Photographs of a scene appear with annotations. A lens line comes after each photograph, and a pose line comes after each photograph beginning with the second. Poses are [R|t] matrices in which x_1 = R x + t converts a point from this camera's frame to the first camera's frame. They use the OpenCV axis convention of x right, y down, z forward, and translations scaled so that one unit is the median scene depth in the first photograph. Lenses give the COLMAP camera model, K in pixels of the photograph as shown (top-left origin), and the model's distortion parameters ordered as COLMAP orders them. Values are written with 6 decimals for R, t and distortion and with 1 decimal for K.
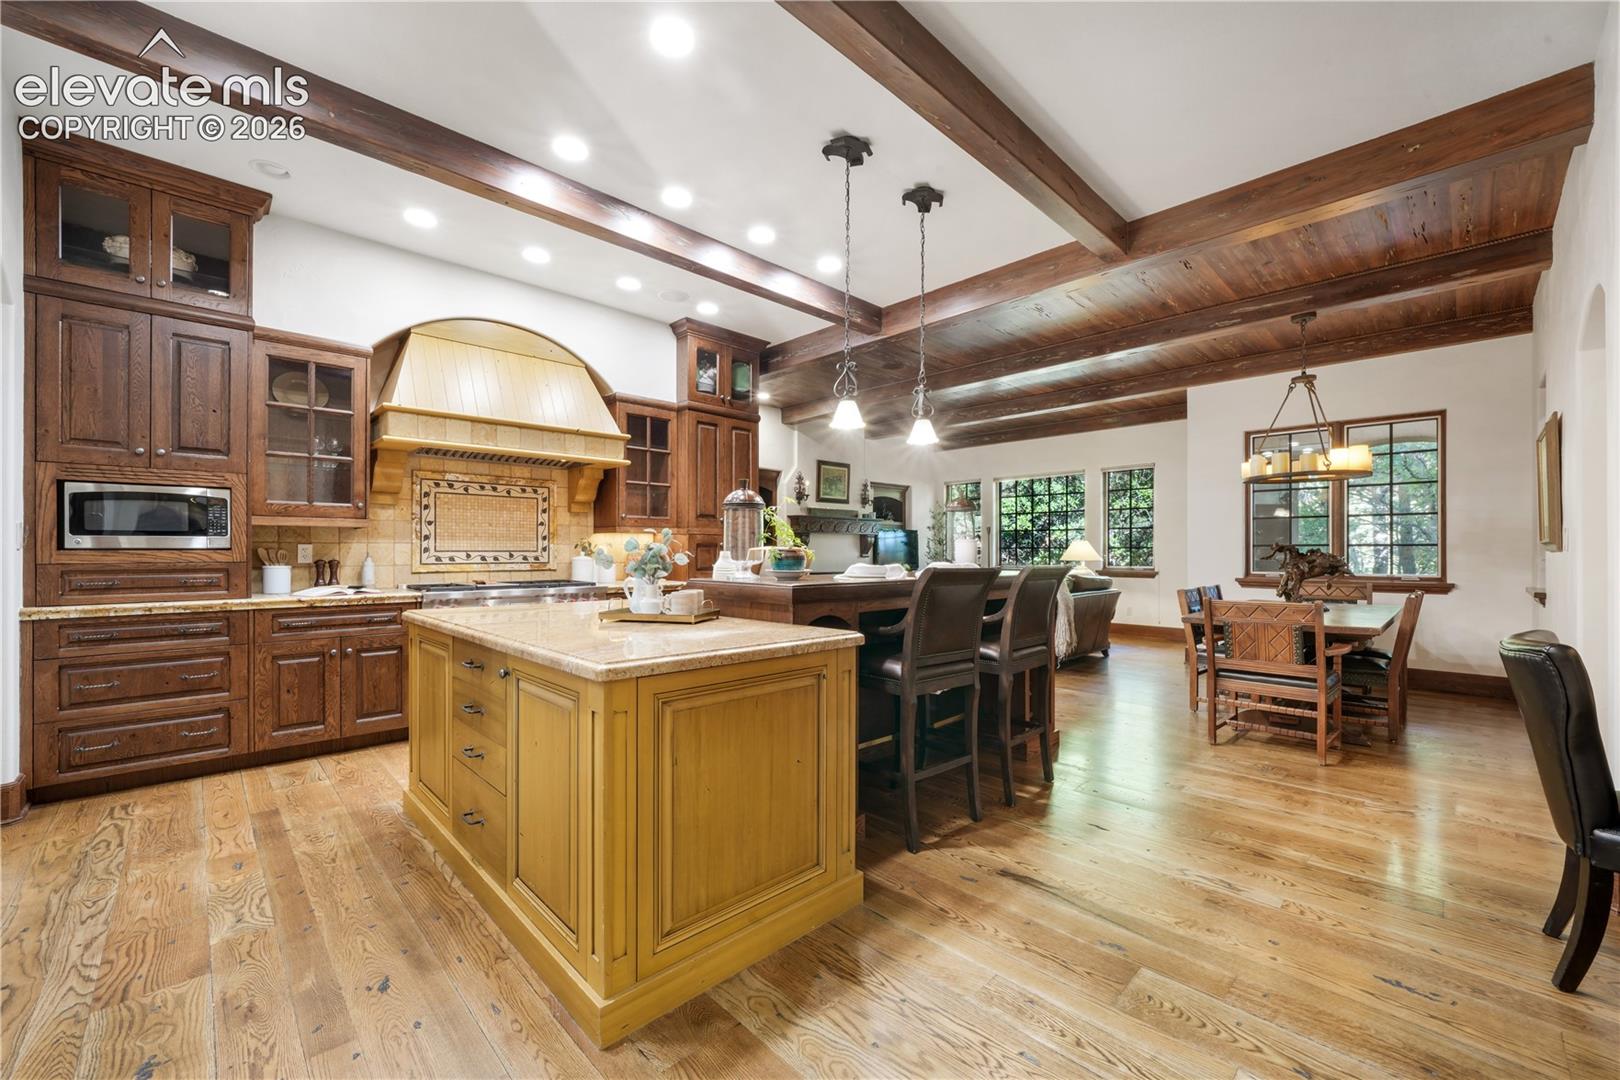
lens RADIAL K [[650.3, 0, 814.3], [0, 650.3, 549.0], [0, 0, 1]] dist [-0.008527, -0.000215]
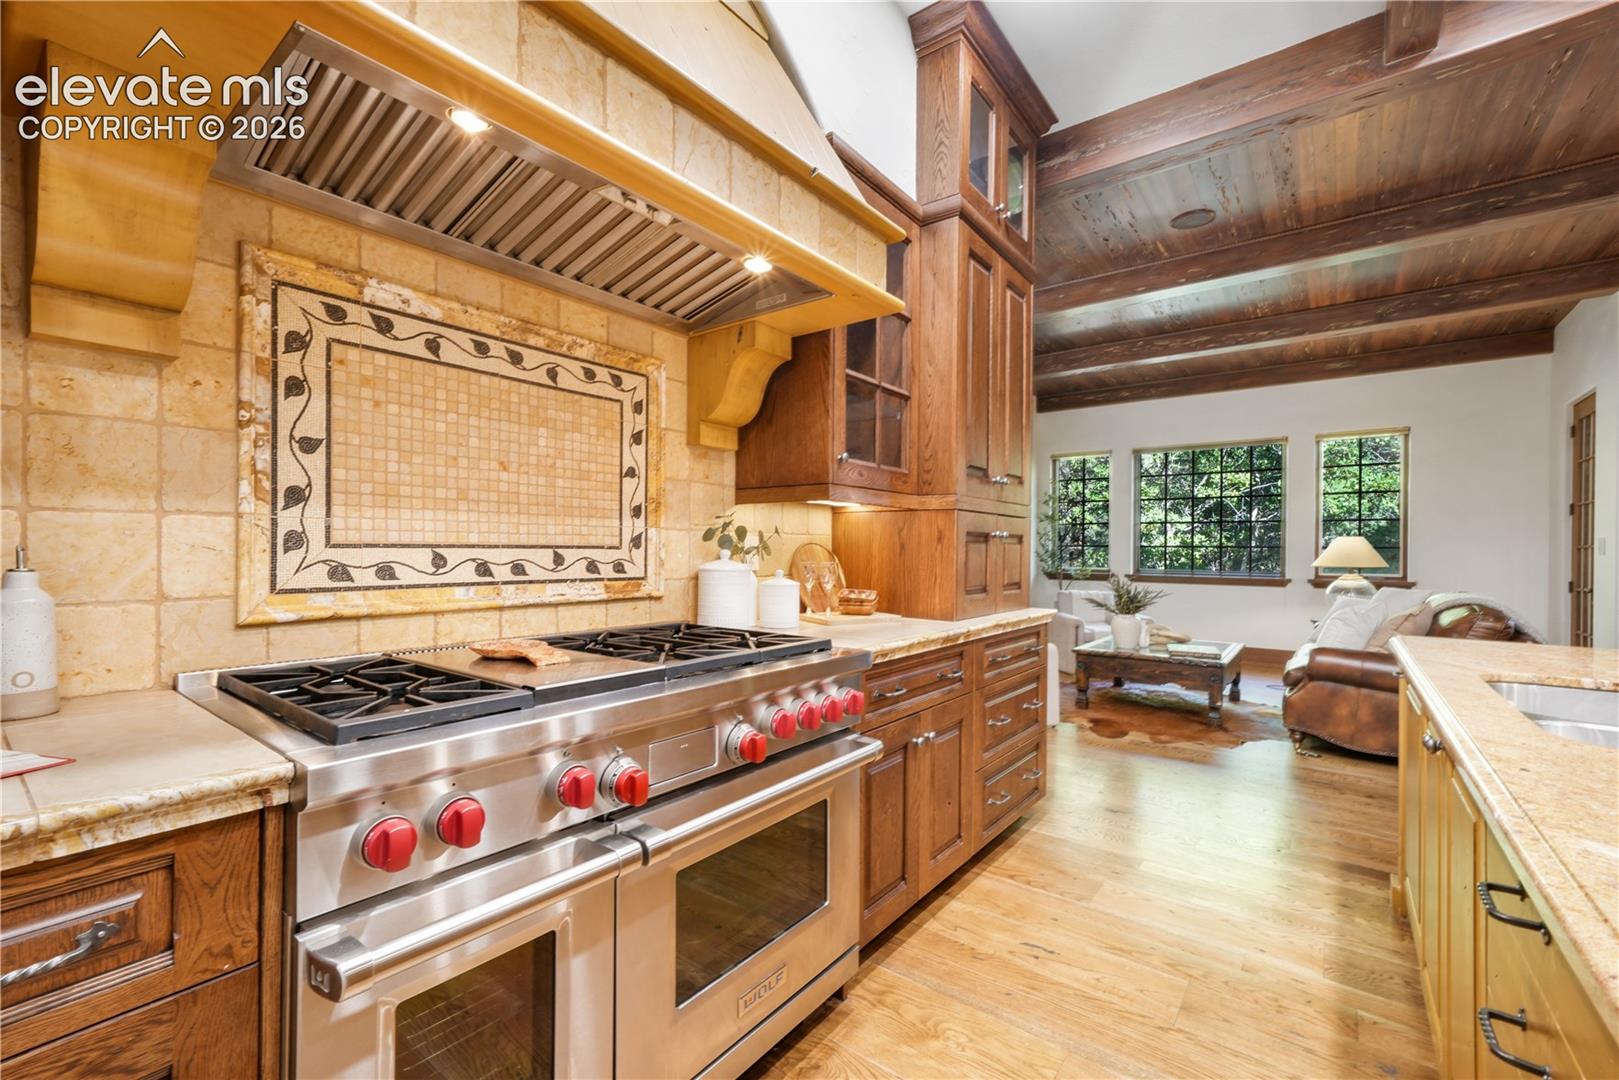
lens RADIAL K [[687.5, 0, 803.7], [0, 687.5, 547.5], [0, 0, 1]] dist [0.004046, 0.002196]
pose [[0.990543, 0.007839, 0.136978, -0.411952], [-0.008154, 0.999965, 0.001739, 0.002120], [-0.136960, -0.002839, 0.990573, 0.660142]]
